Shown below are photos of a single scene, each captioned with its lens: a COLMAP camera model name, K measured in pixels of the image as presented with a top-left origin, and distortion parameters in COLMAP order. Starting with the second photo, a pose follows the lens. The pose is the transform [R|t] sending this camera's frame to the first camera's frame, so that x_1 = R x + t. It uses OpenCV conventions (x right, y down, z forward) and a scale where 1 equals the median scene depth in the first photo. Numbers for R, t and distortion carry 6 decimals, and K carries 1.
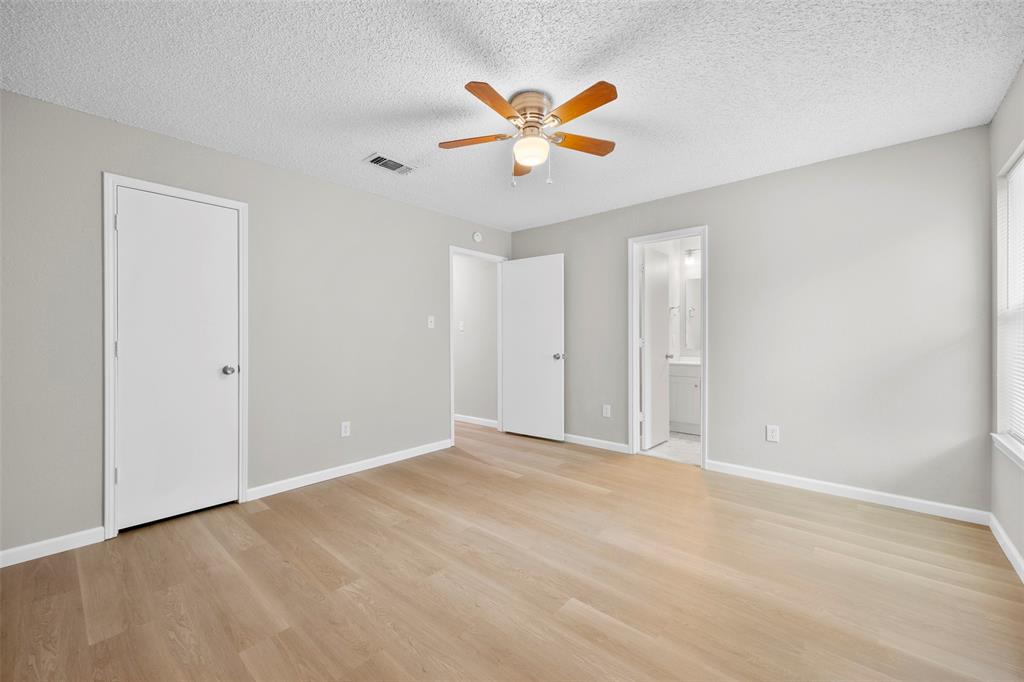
lens RADIAL K [[391.9, 0, 511.6], [0, 391.9, 335.0], [0, 0, 1]] dist [0.000742, 0.000030]
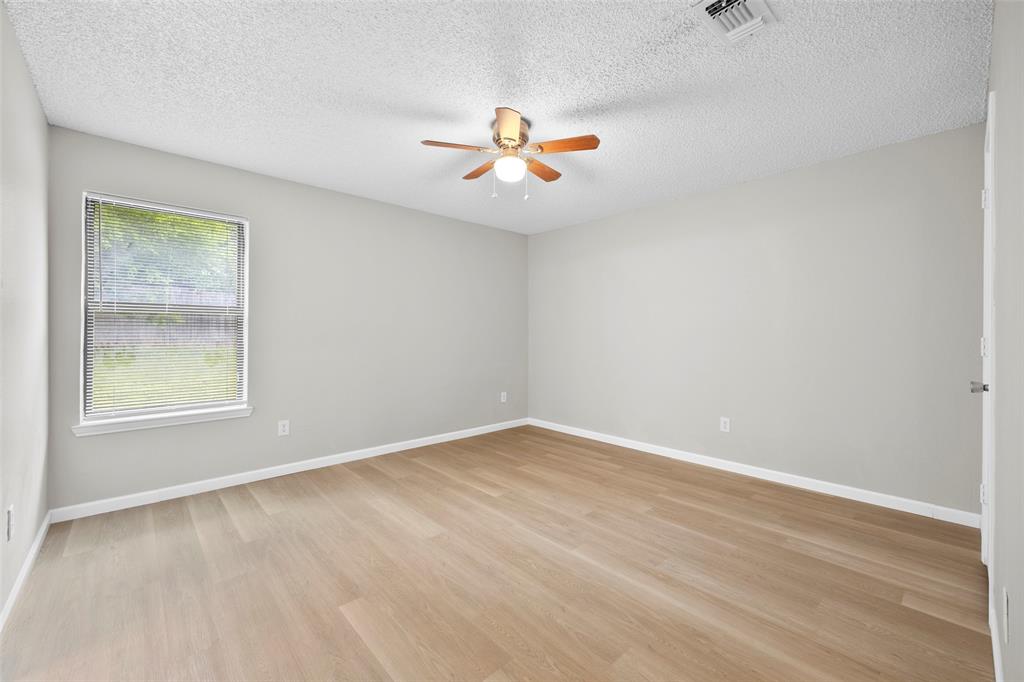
lens RADIAL K [[391.9, 0, 511.6], [0, 391.9, 335.0], [0, 0, 1]] dist [0.000742, 0.000030]
pose [[-0.994175, 0.003222, 0.107730, -0.073517], [0.003115, 0.999994, -0.001164, 0.007370], [-0.107733, -0.000822, -0.994179, 2.151160]]
